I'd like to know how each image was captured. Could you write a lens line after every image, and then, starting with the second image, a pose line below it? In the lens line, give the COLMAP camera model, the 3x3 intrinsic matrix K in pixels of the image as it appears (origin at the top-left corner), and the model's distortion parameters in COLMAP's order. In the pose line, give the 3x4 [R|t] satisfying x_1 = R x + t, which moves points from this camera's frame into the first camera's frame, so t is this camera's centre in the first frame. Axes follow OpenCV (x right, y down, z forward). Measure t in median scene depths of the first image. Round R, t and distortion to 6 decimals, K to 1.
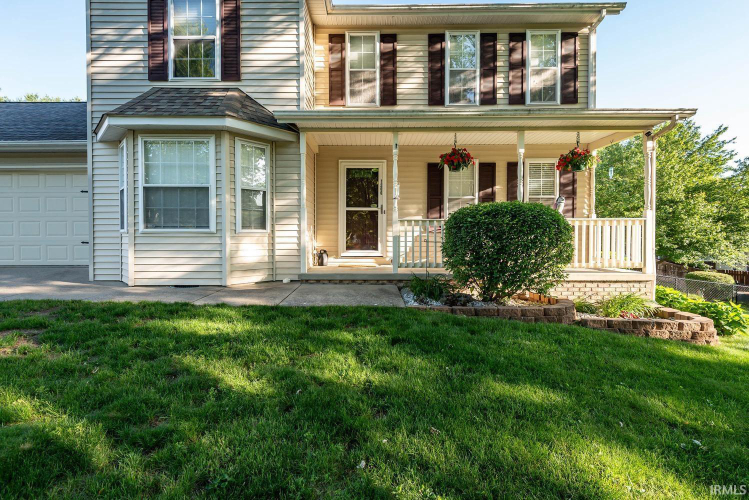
lens RADIAL K [[345.9, 0, 363.7], [0, 345.9, 248.5], [0, 0, 1]] dist [0.005314, -0.002131]
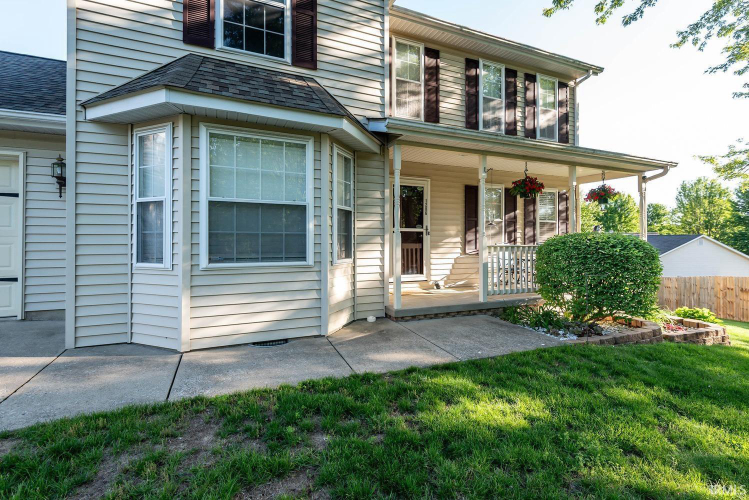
lens RADIAL K [[345.9, 0, 370.8], [0, 345.9, 245.5], [0, 0, 1]] dist [0.005314, -0.002131]
pose [[0.914300, -0.004278, 0.405014, -0.489992], [0.012611, 0.999760, -0.017908, -0.059871], [-0.404840, 0.021481, 0.914135, 0.207508]]
